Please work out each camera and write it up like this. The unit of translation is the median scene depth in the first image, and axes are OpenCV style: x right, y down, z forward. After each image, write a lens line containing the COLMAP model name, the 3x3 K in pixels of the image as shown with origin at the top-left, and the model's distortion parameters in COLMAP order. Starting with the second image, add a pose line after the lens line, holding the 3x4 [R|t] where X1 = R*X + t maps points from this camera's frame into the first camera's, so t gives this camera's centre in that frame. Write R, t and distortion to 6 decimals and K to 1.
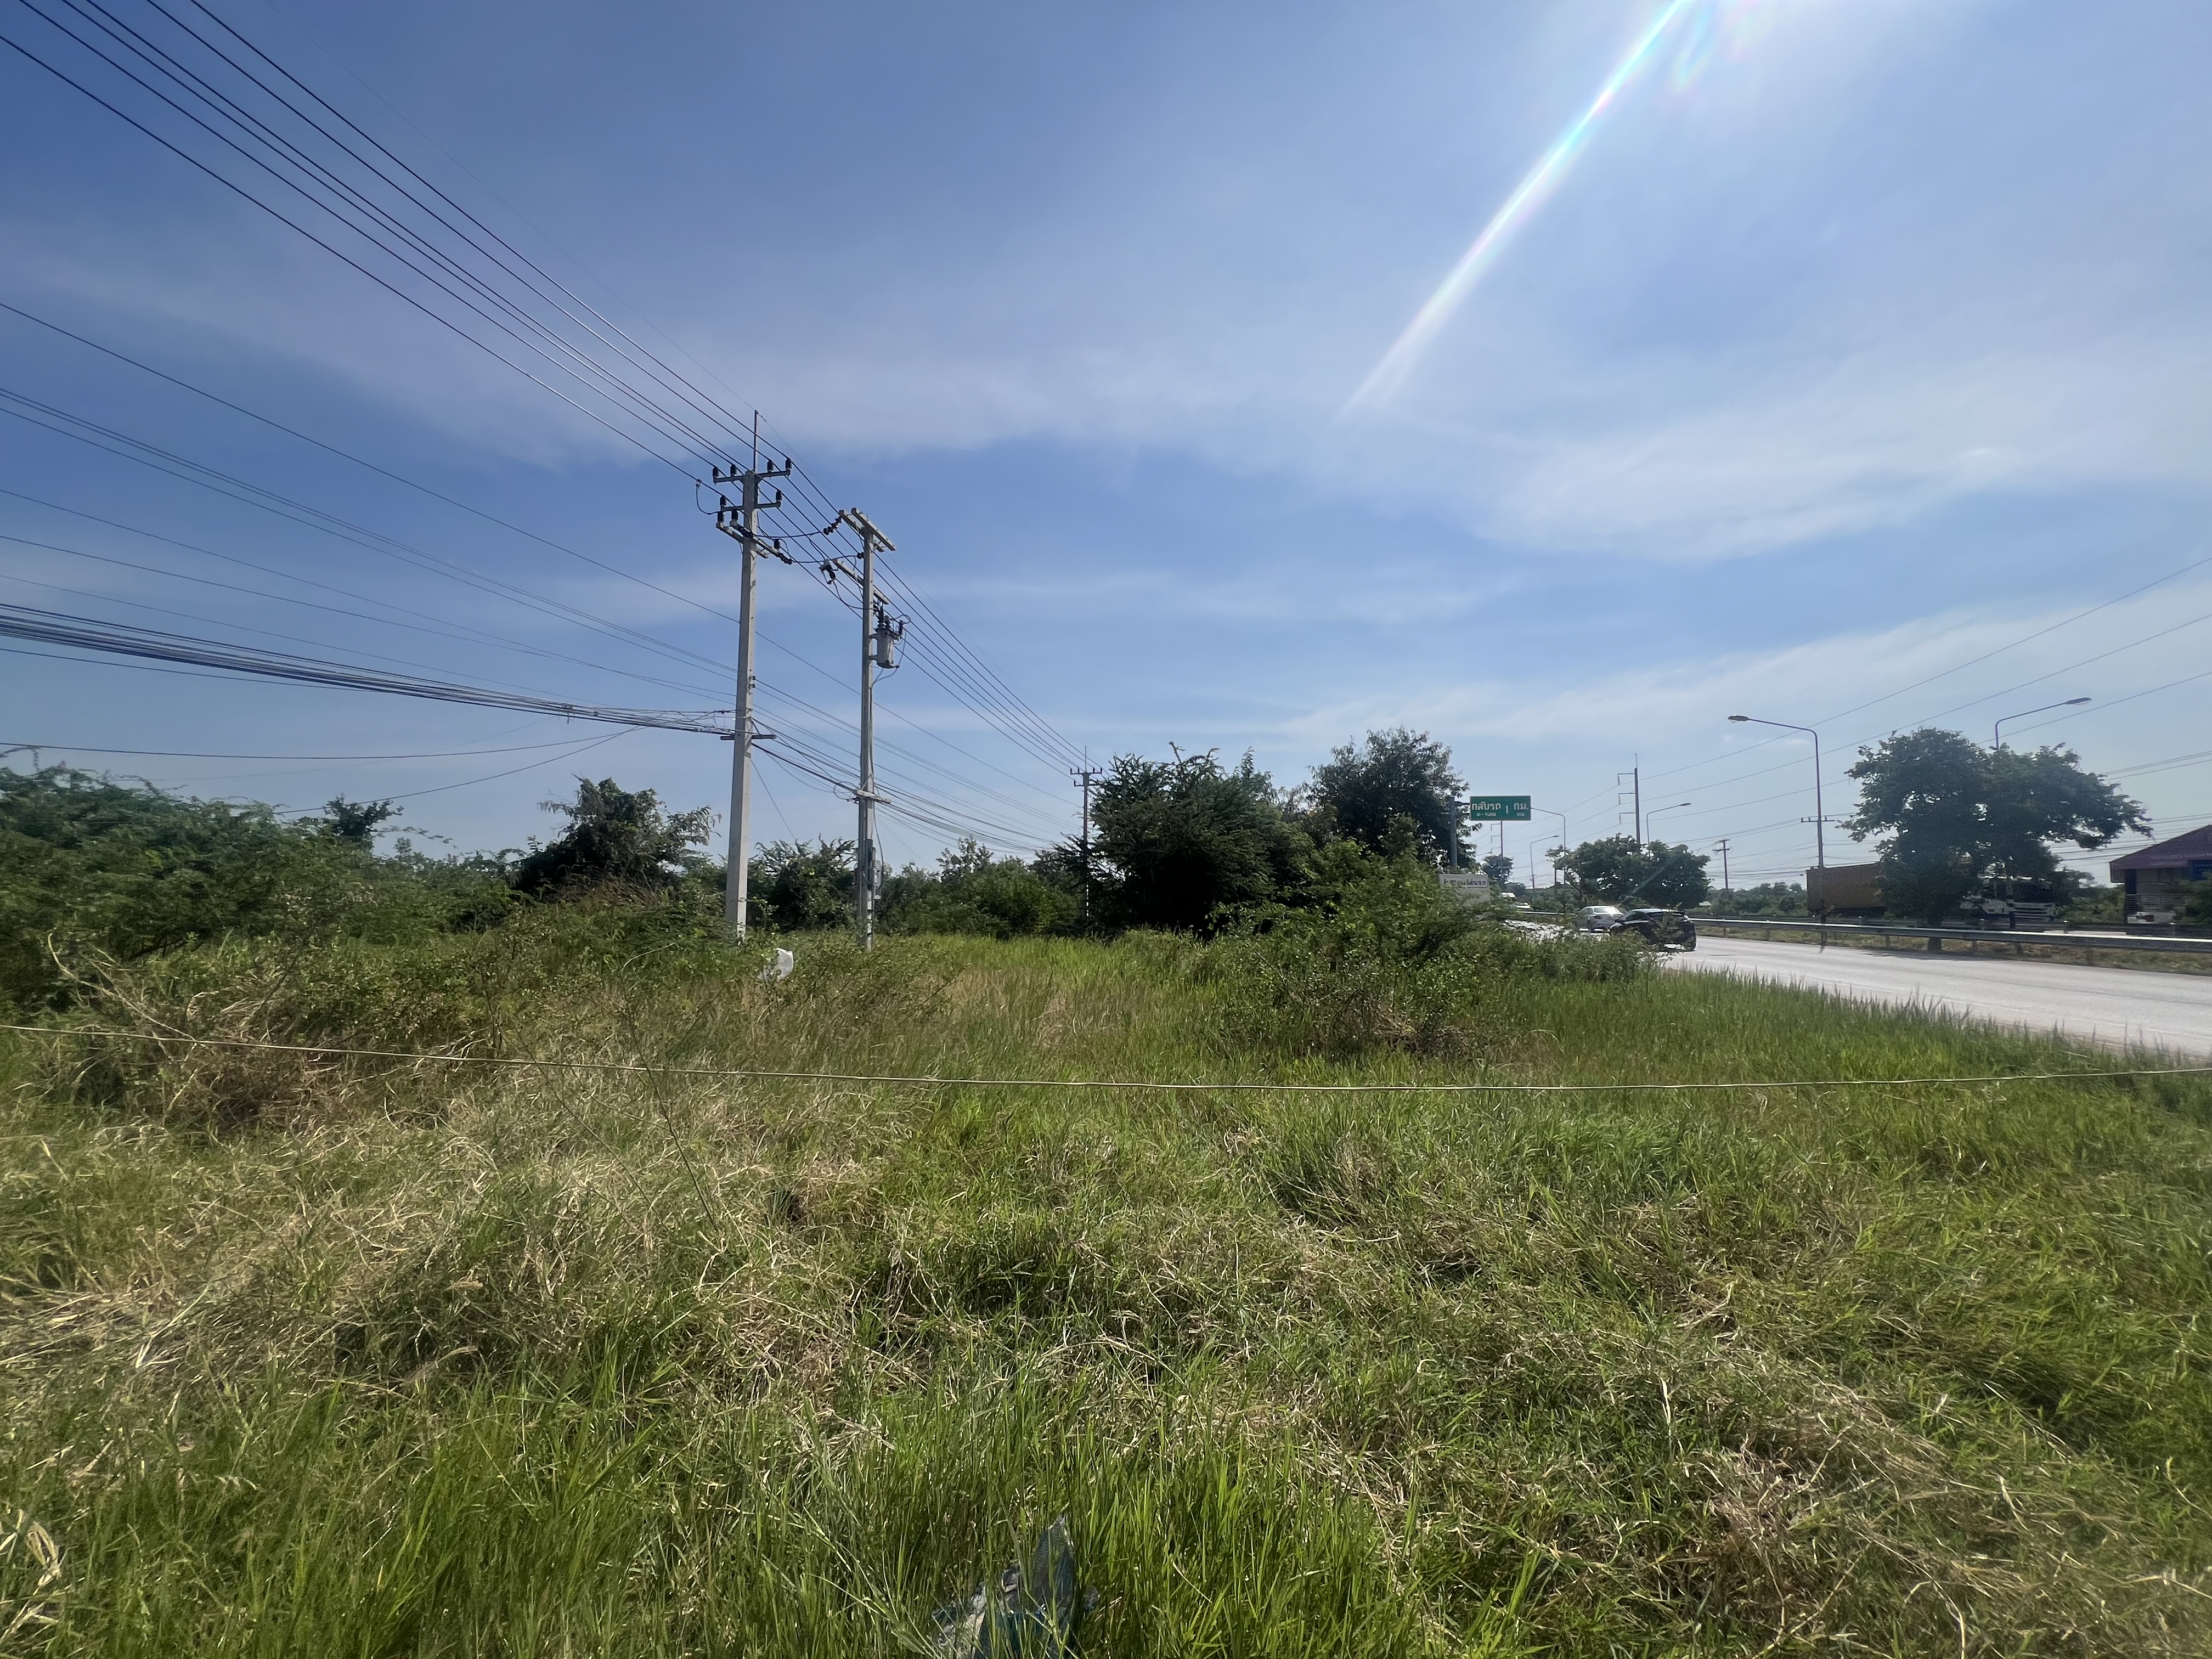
lens RADIAL K [[906.6, 0, 1106.0], [0, 906.6, 829.5], [0, 0, 1]] dist [0.015240, -0.000390]
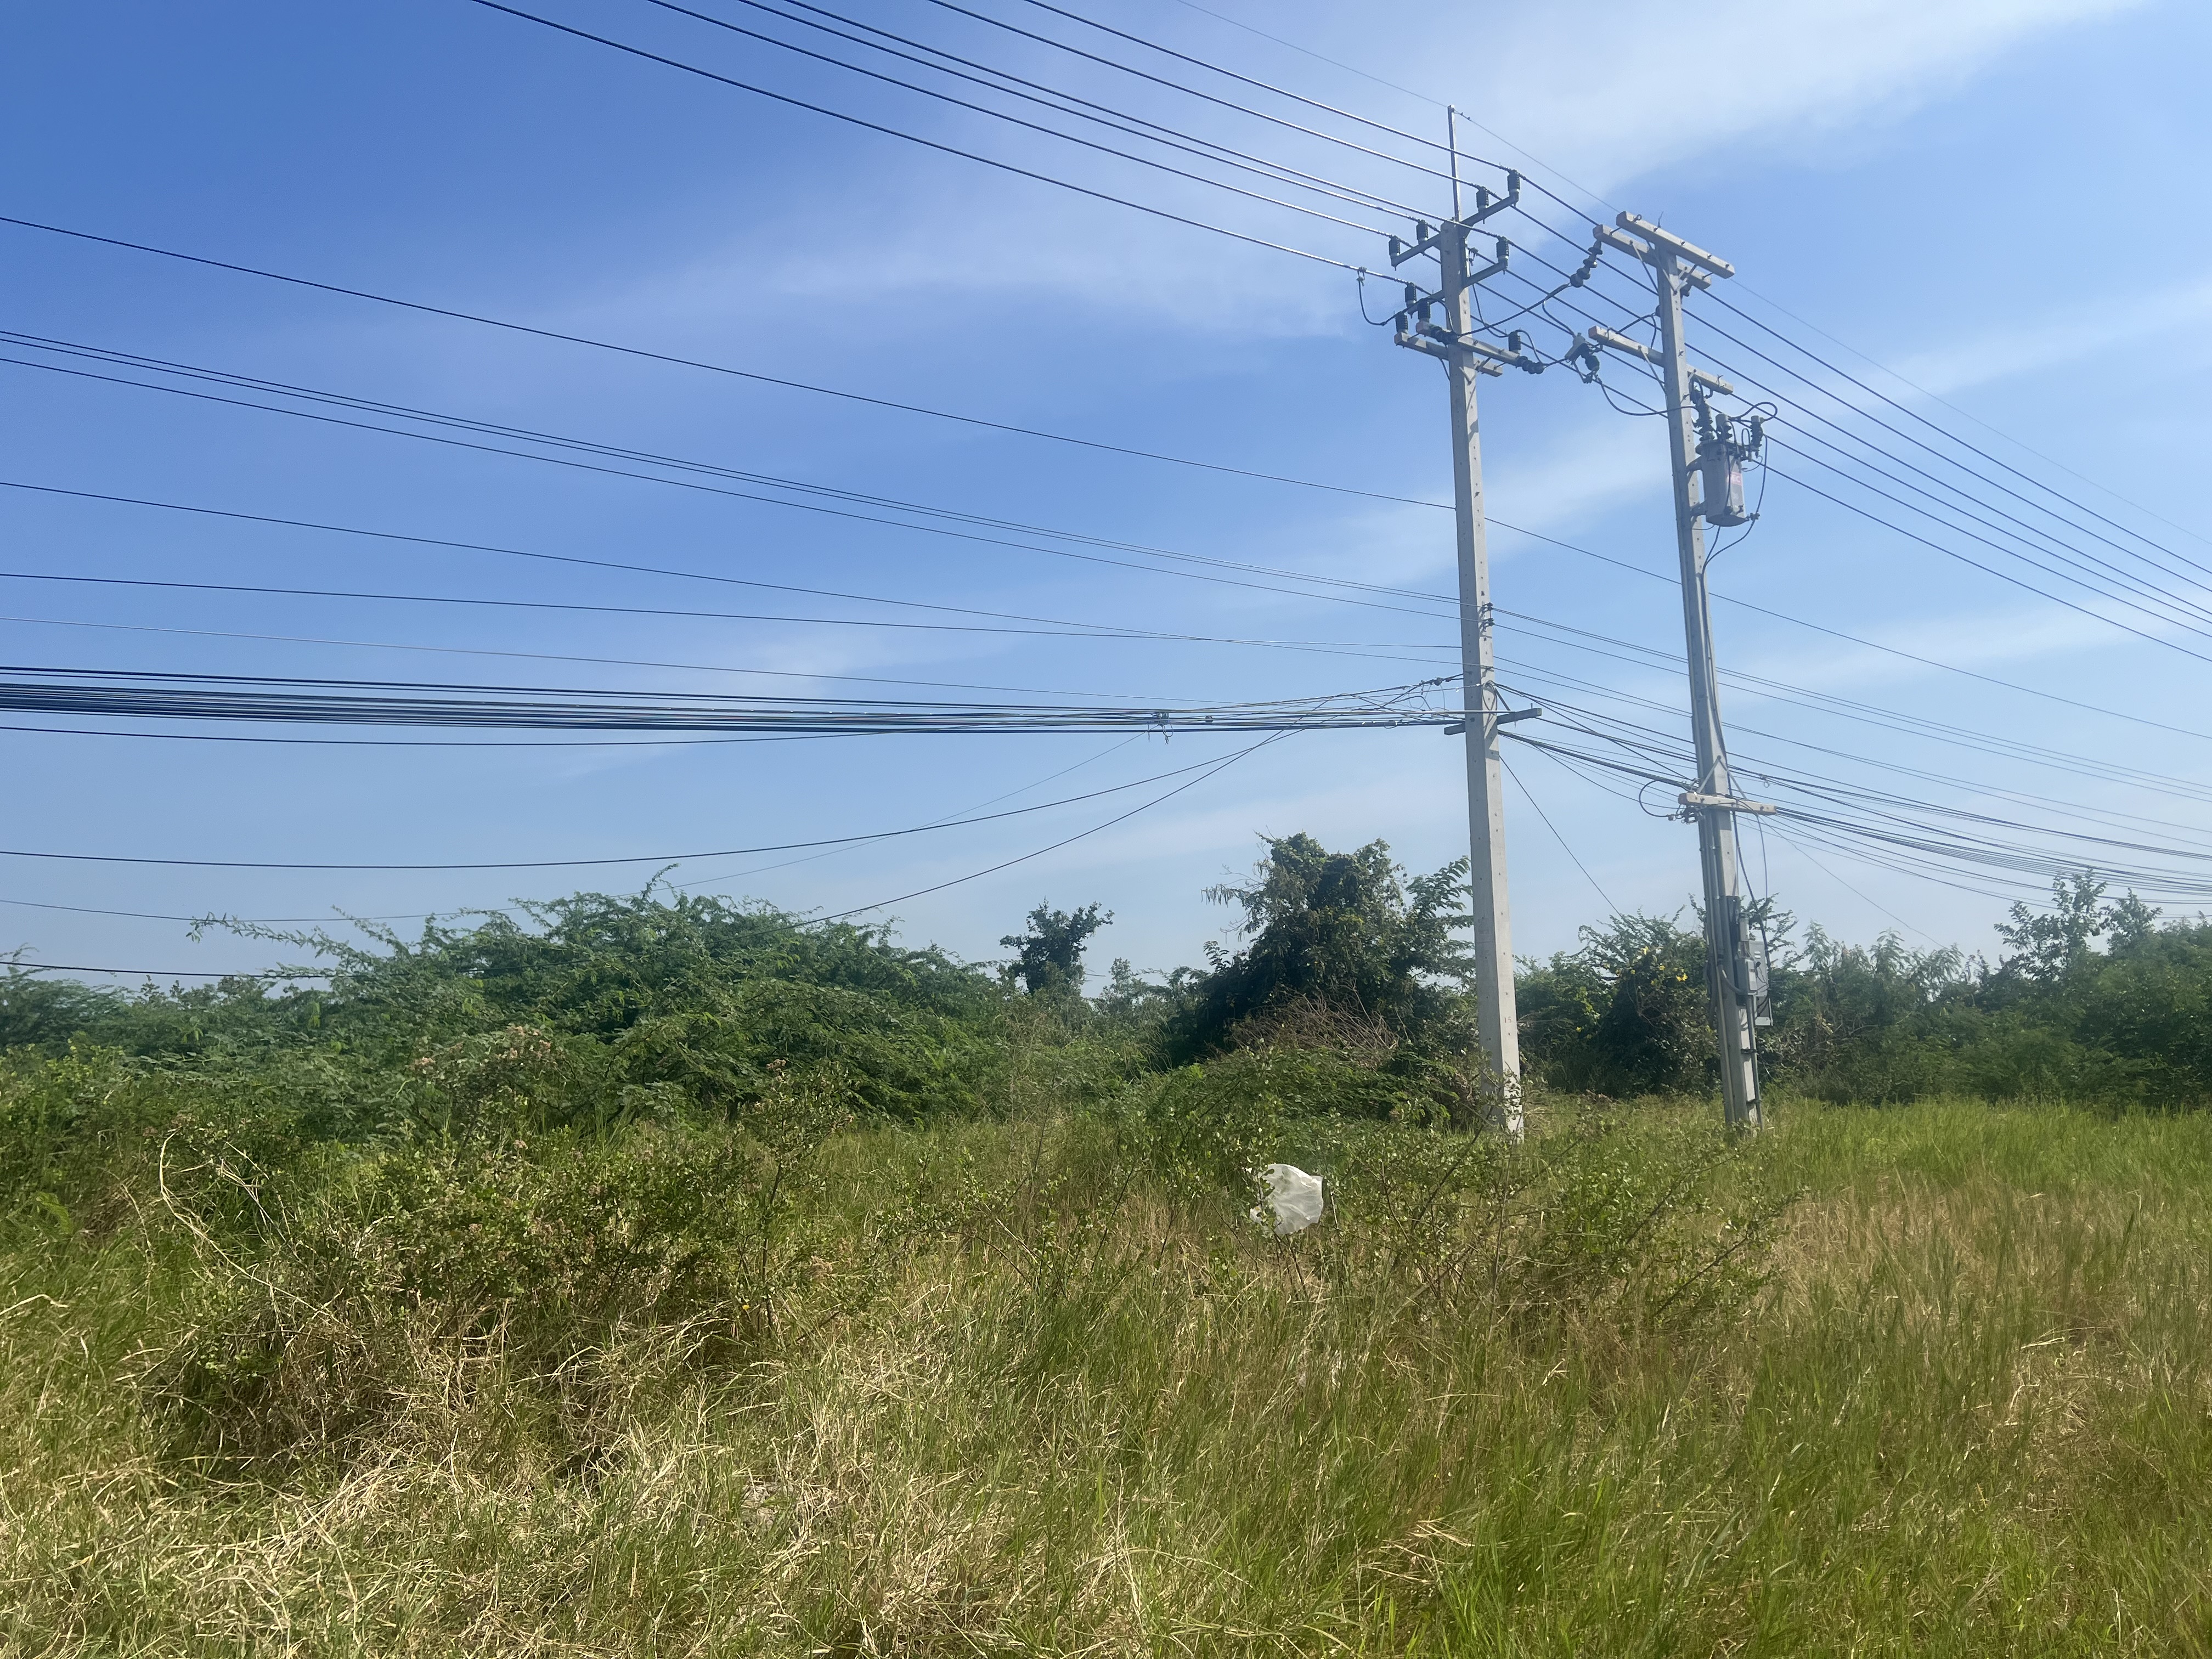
lens RADIAL K [[1664.4, 0, 1106.0], [0, 1664.4, 863.8], [0, 0, 1]] dist [0.008152, -0.000982]
pose [[0.743480, -0.100588, -0.661150, 0.062392], [0.085424, 0.994809, -0.055290, 0.012805], [0.663280, -0.015371, 0.748213, 0.141305]]
